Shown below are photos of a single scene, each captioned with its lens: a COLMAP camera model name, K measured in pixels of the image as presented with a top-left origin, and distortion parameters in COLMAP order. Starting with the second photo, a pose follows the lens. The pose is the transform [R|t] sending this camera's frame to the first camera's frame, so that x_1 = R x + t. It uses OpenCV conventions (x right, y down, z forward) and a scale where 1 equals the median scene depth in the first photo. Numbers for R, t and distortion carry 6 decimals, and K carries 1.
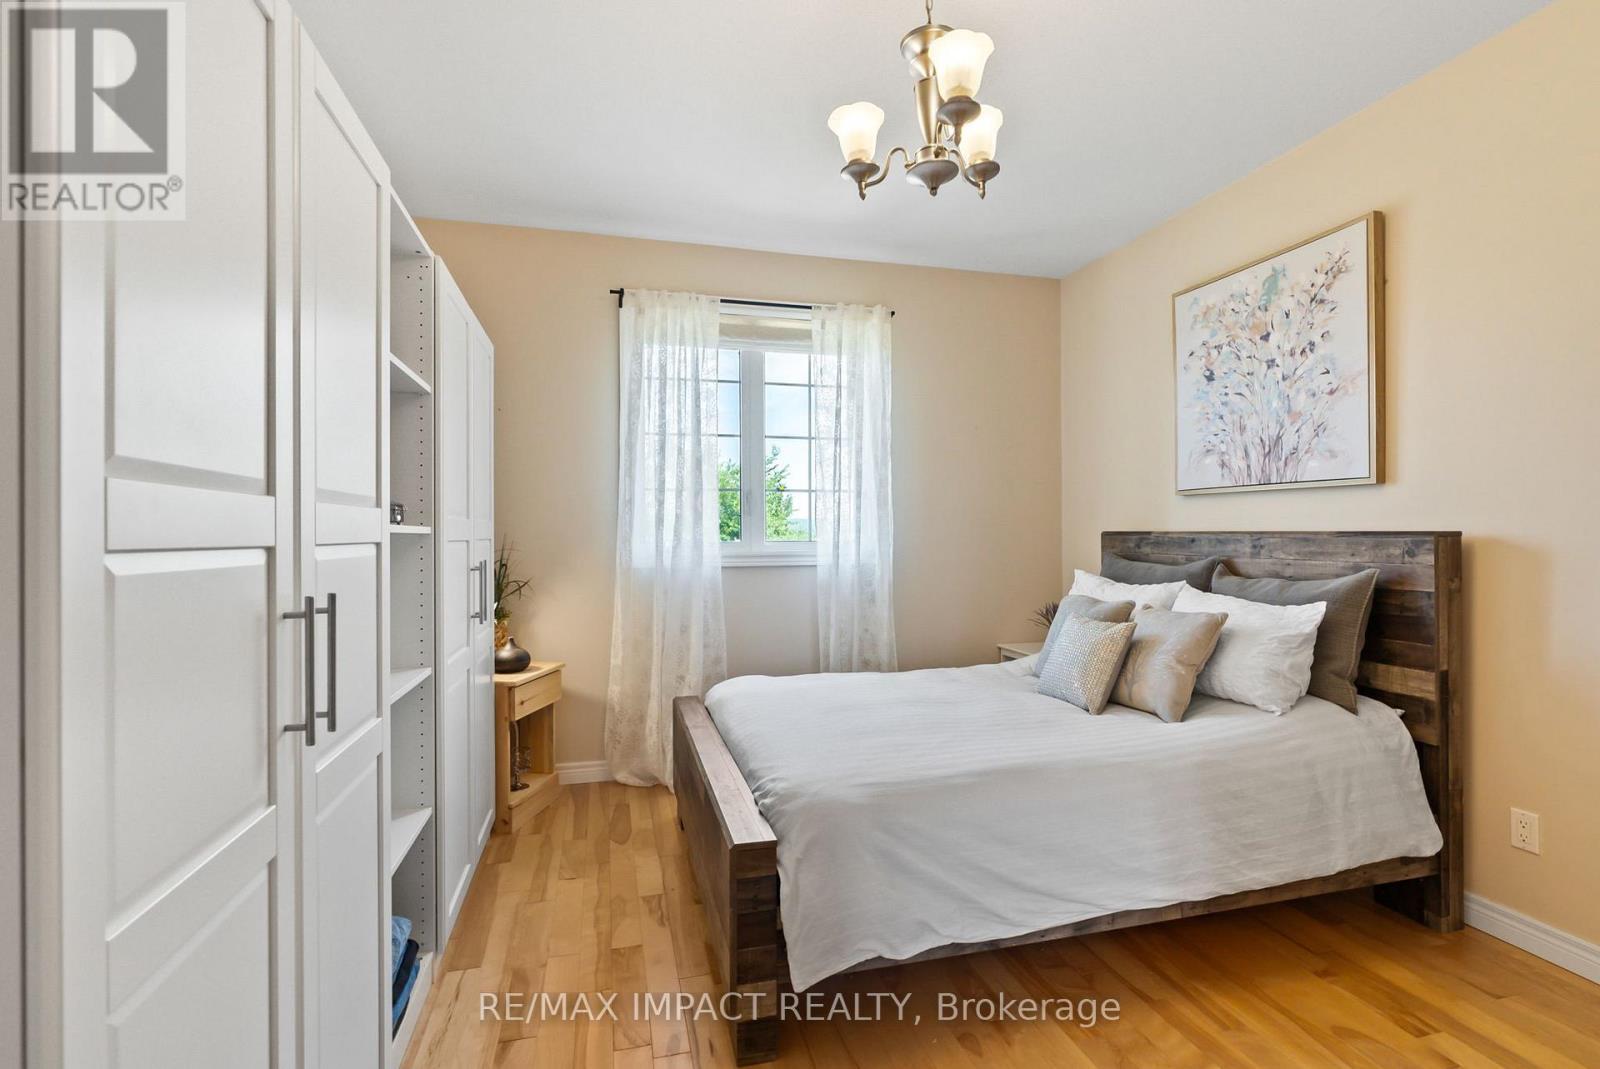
lens RADIAL K [[737.3, 0, 800.9], [0, 737.3, 533.3], [0, 0, 1]] dist [-0.004384, 0.002166]
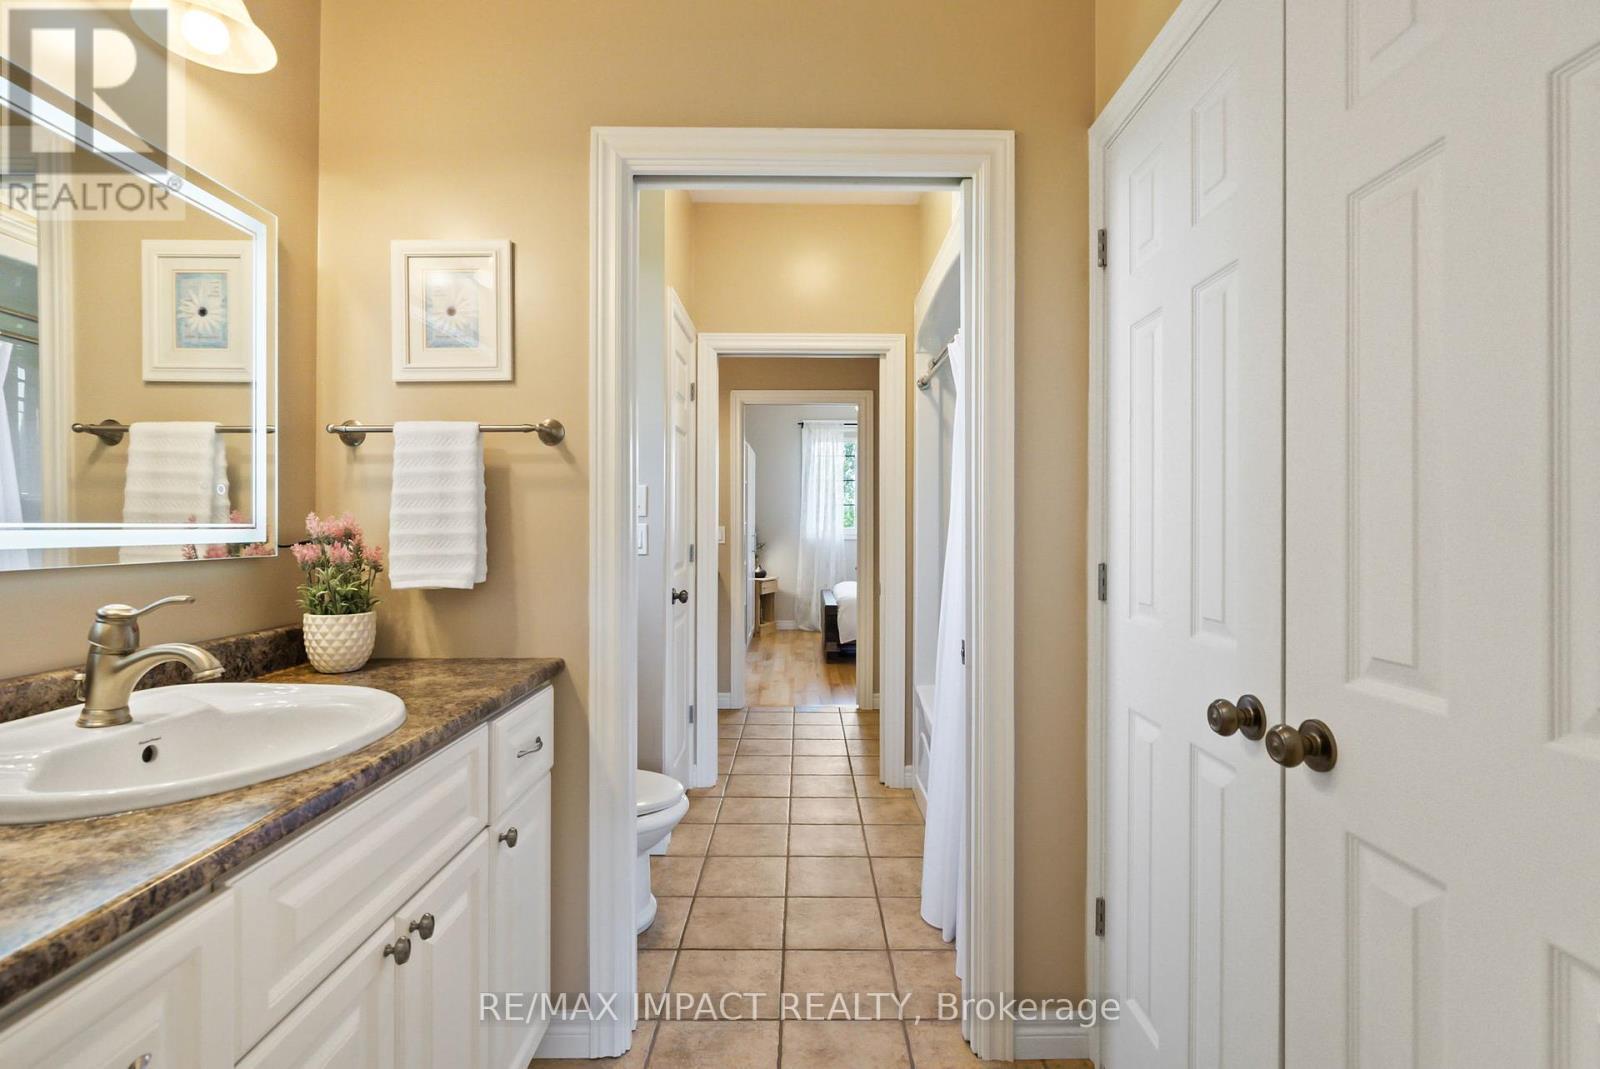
lens RADIAL K [[737.3, 0, 800.0], [0, 737.3, 523.0], [0, 0, 1]] dist [-0.004384, 0.002166]
pose [[0.968981, 0.007746, -0.247012, 0.340930], [-0.006290, 0.999958, 0.006684, -0.020587], [0.247053, -0.004923, 0.968989, -1.314901]]
